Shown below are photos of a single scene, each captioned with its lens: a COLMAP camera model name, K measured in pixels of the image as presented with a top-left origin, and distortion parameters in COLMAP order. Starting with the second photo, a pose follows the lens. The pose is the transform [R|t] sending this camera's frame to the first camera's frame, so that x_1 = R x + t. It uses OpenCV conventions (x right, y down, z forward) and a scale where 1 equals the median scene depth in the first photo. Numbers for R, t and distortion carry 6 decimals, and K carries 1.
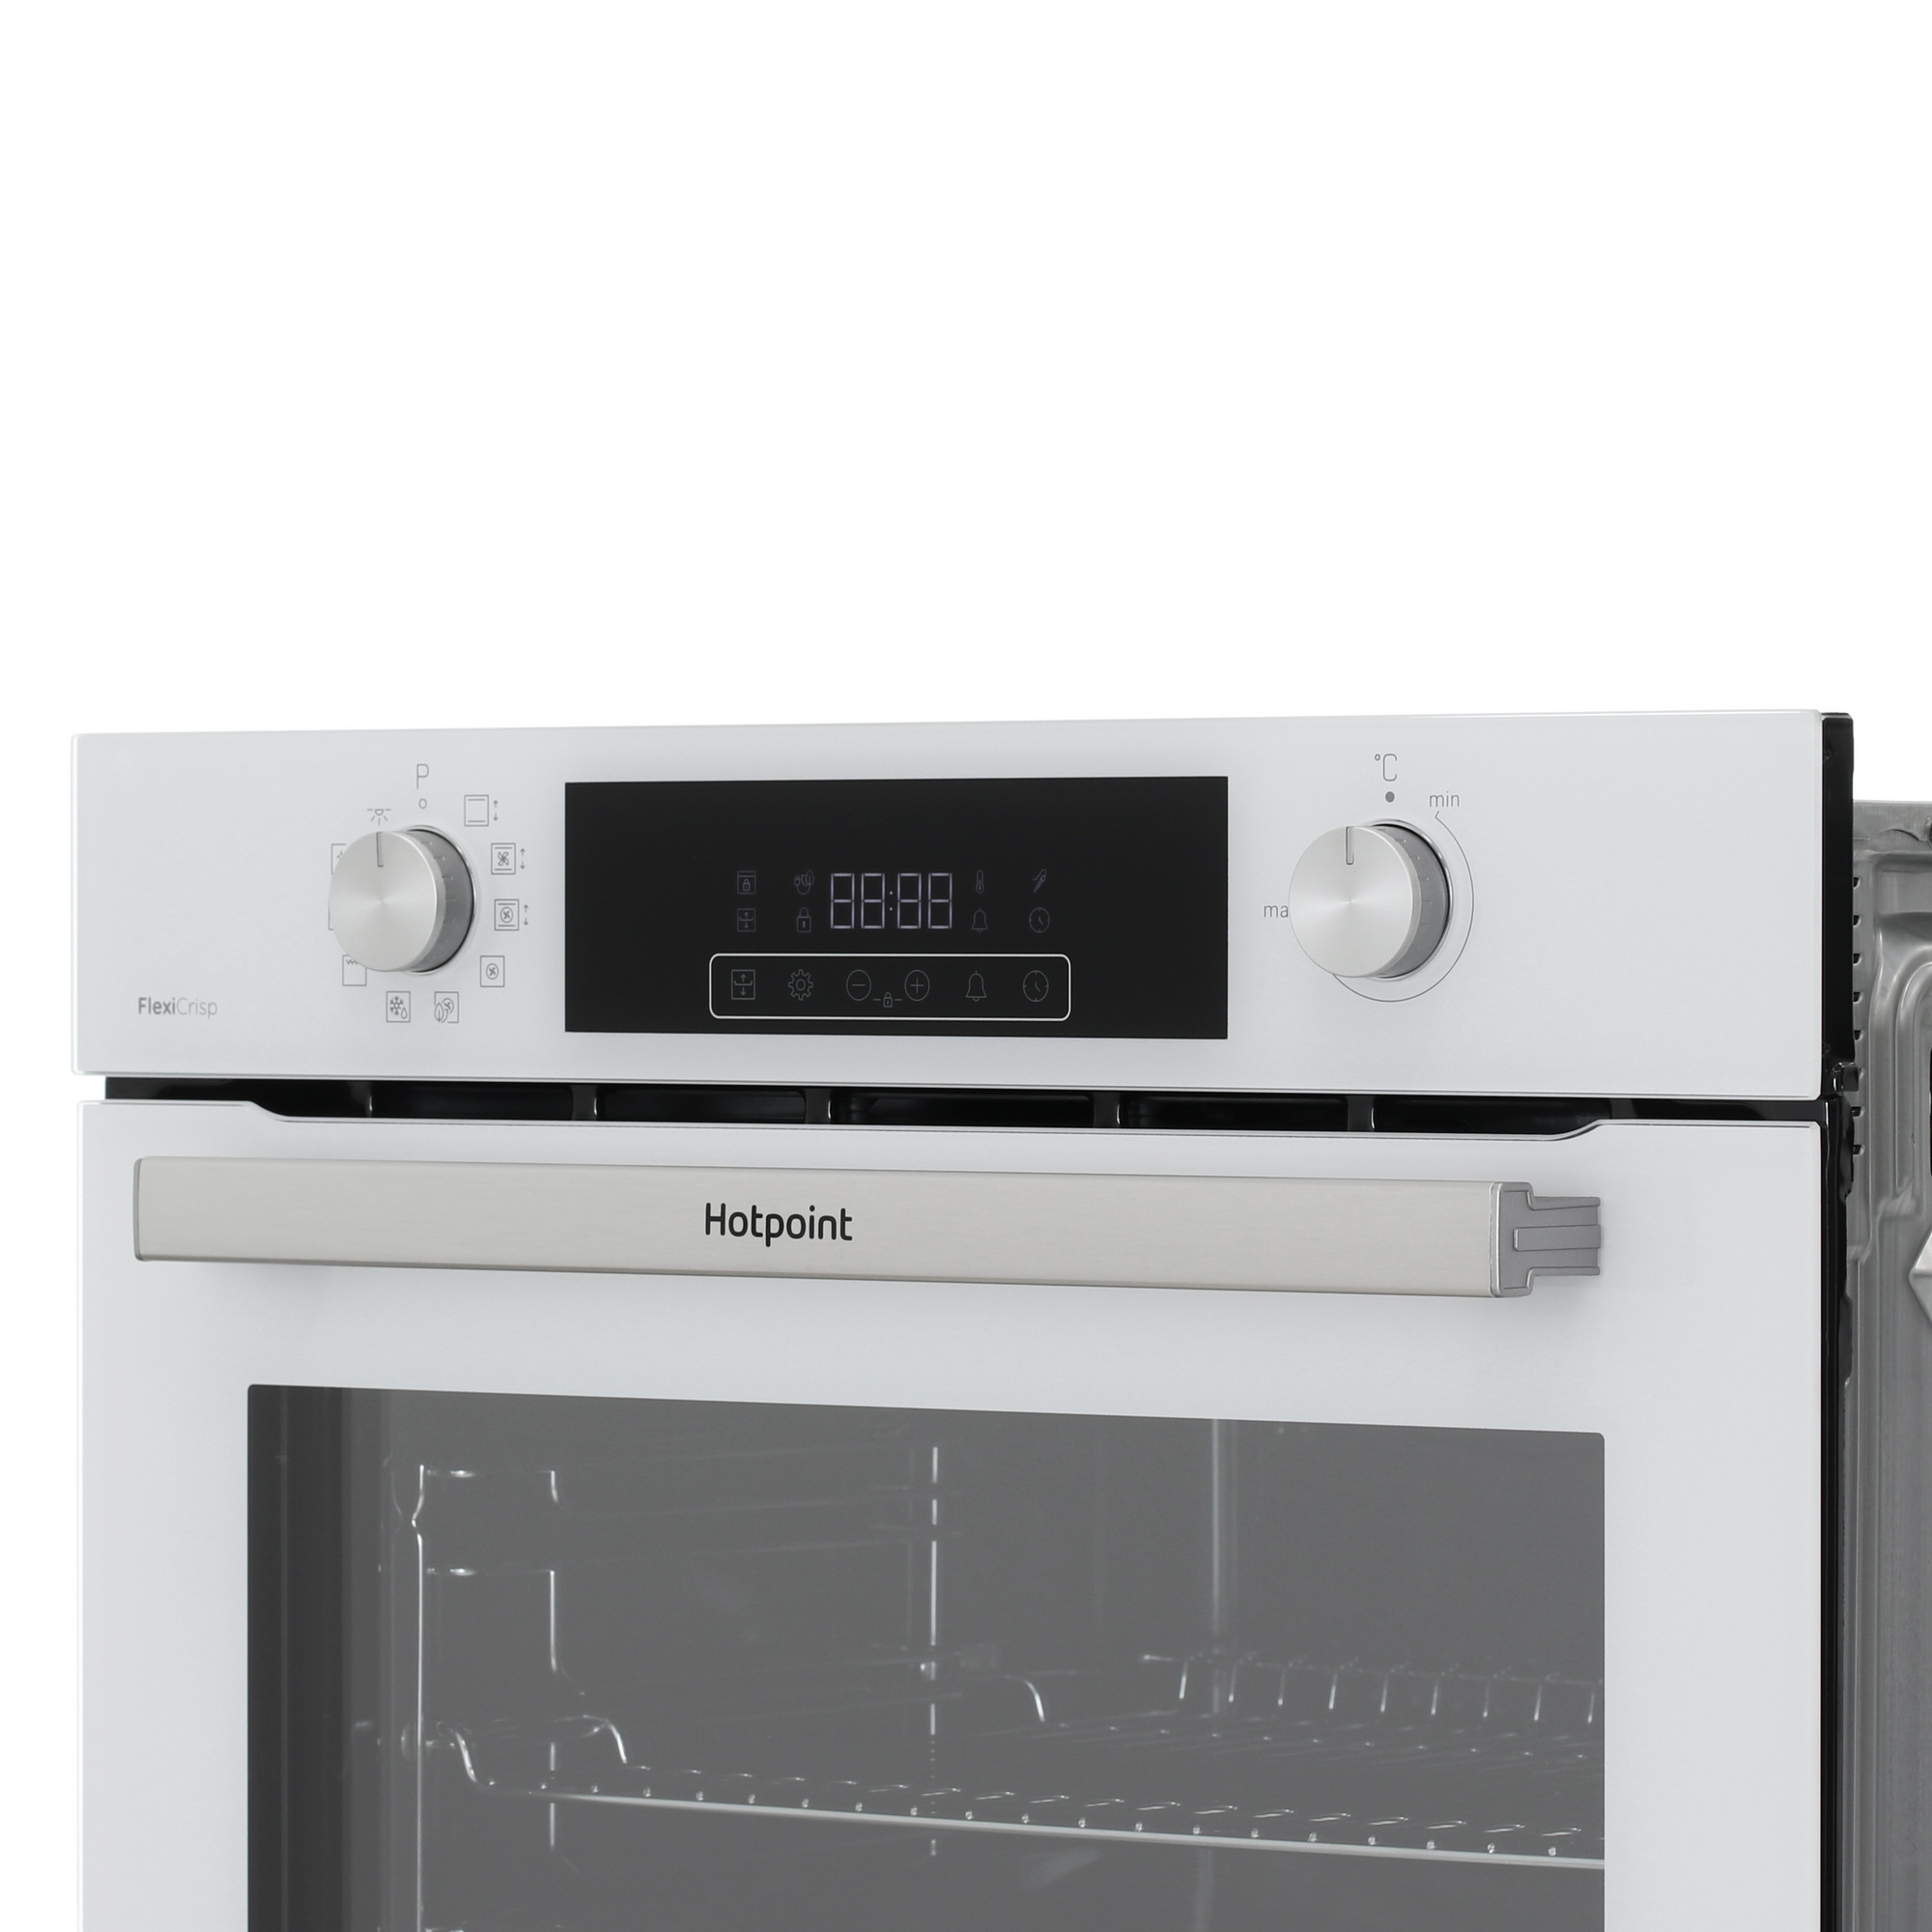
lens RADIAL K [[9497.3, 0, 966.0], [0, 9497.3, 966.0], [0, 0, 1]] dist [0.005571, -14.082423]
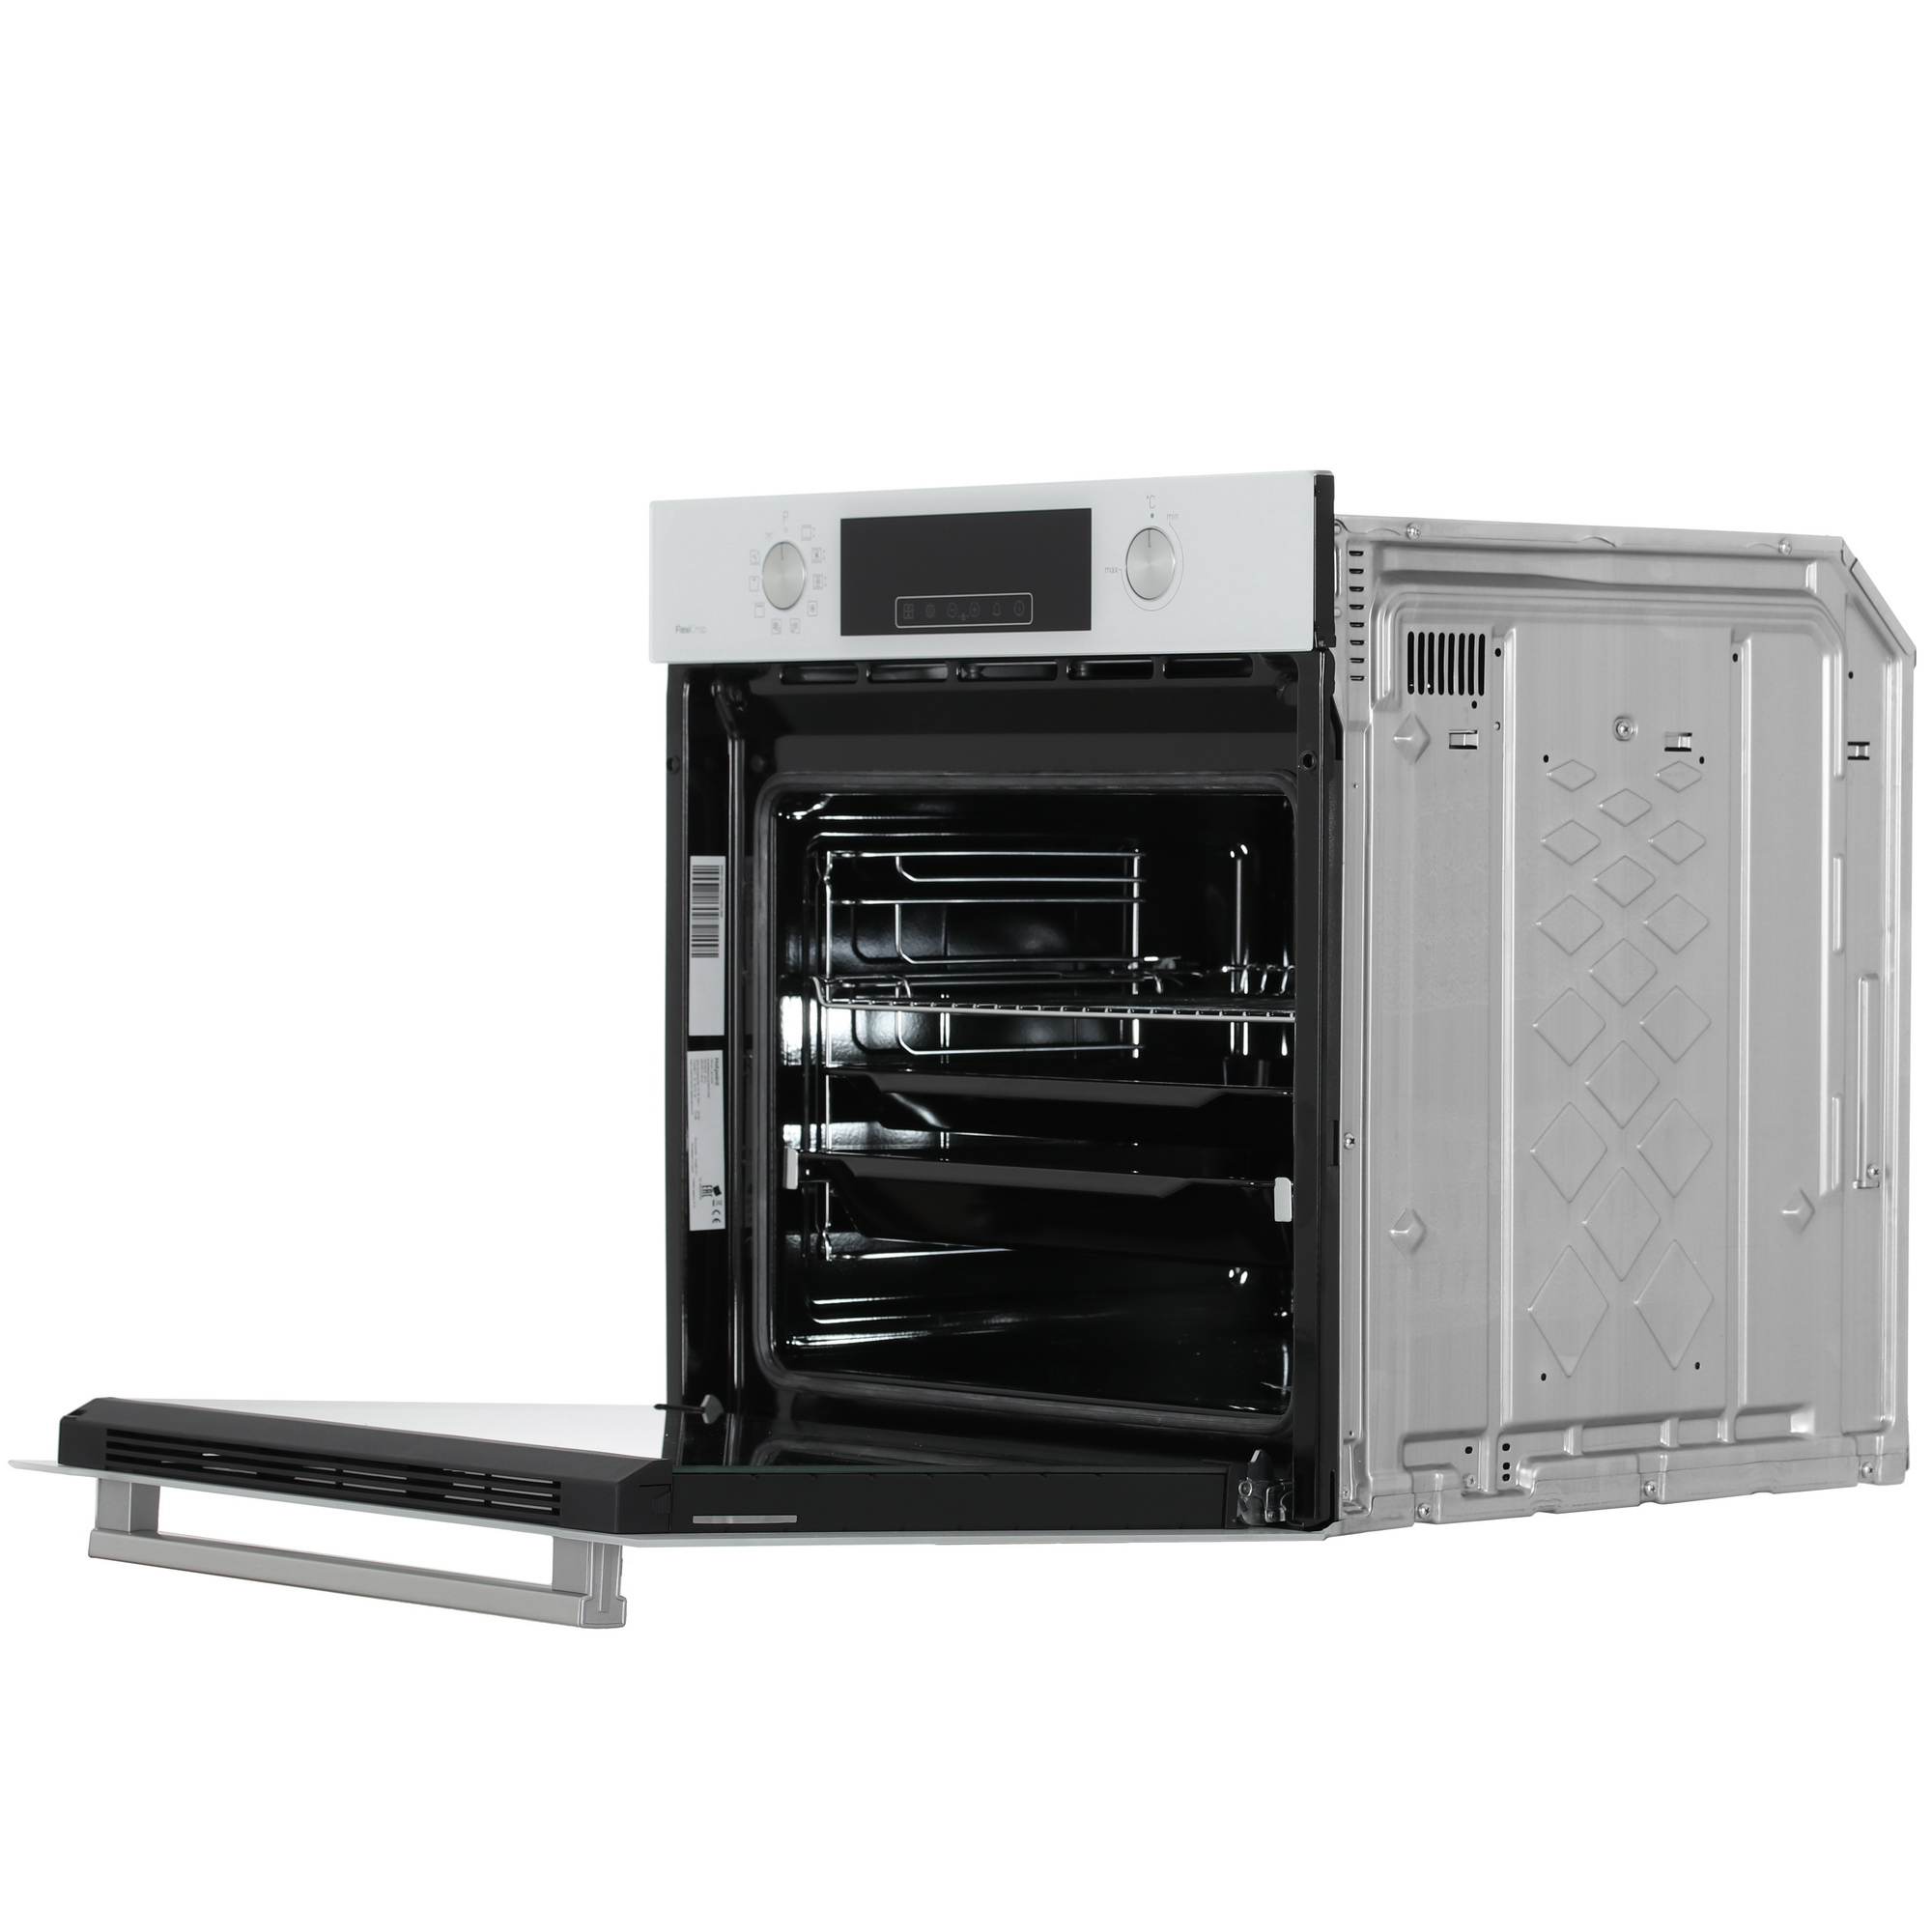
lens RADIAL K [[7041.1, 0, 966.0], [0, 7041.1, 966.0], [0, 0, 1]] dist [0.219532, -1.387065]
pose [[0.974131, 0.004798, -0.225935, 0.351714], [0.000410, 0.999735, 0.023000, 0.045781], [0.225985, -0.022498, 0.973871, -0.548890]]
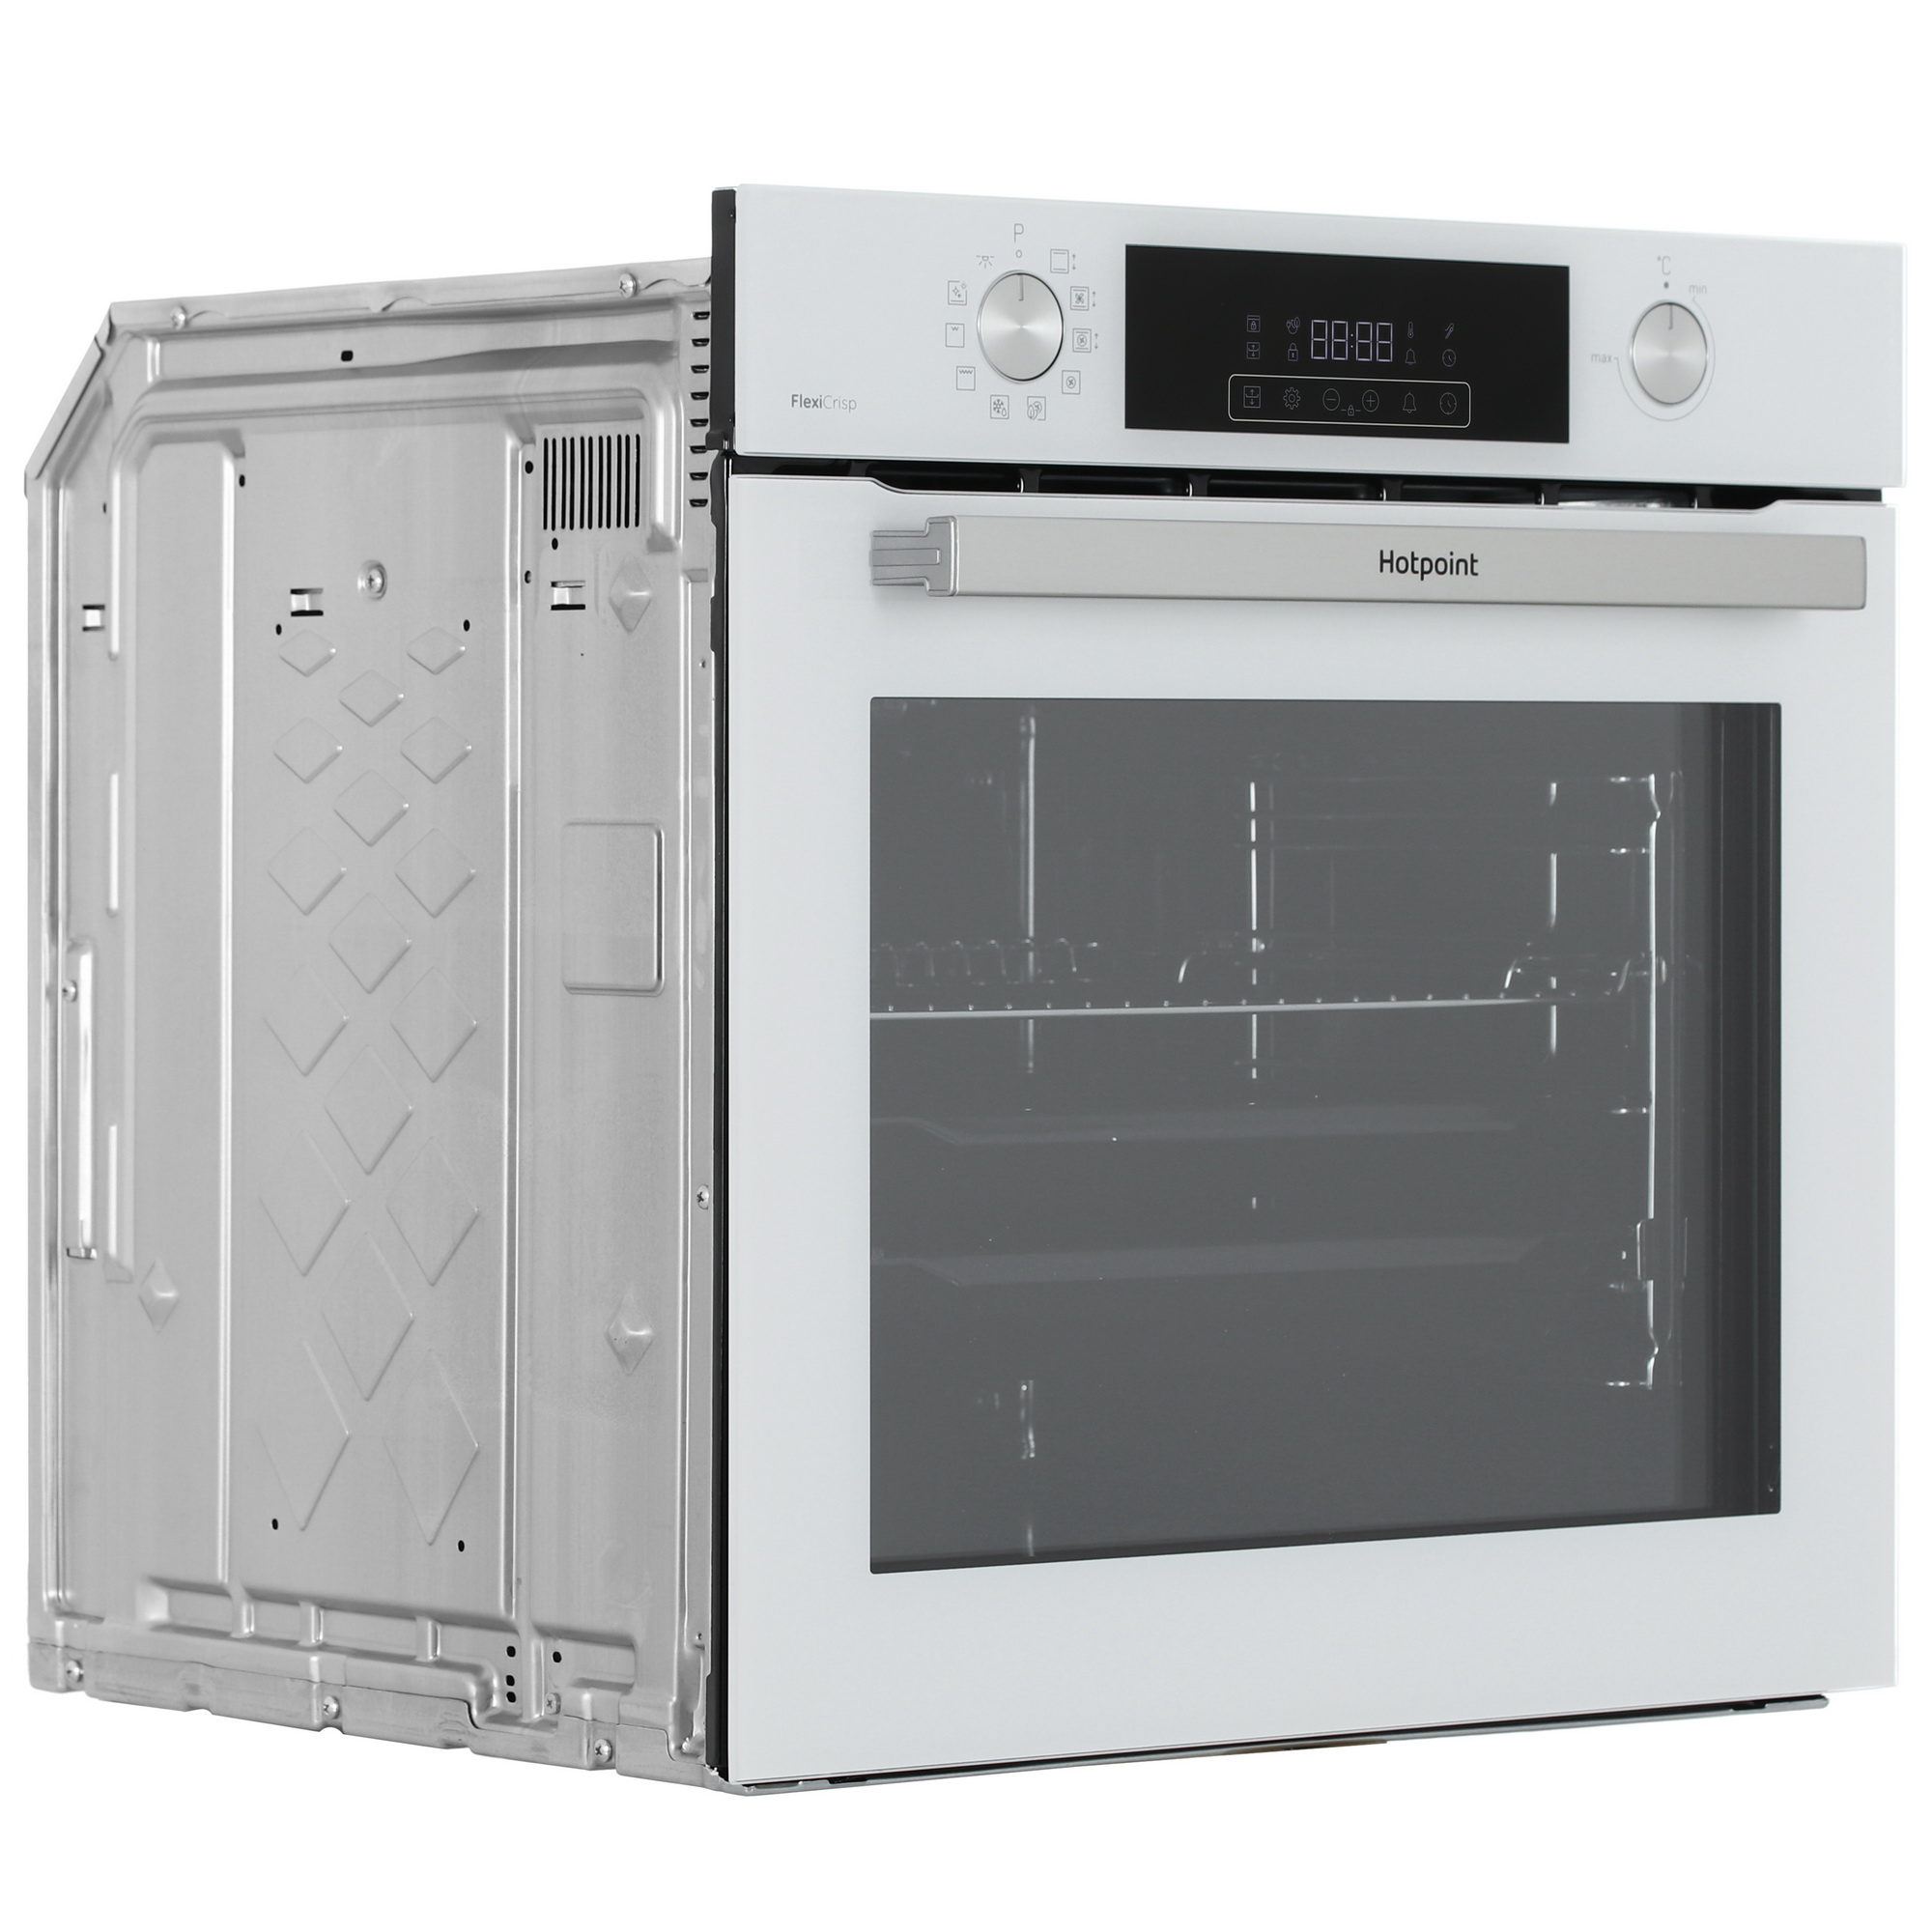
lens RADIAL K [[9497.3, 0, 966.0], [0, 9497.3, 966.0], [0, 0, 1]] dist [0.005571, -14.082423]
pose [[0.257716, -0.023999, 0.965923, -1.393592], [-0.000848, 0.999685, 0.025064, 0.050958], [-0.966220, -0.007279, 0.257615, 0.690048]]
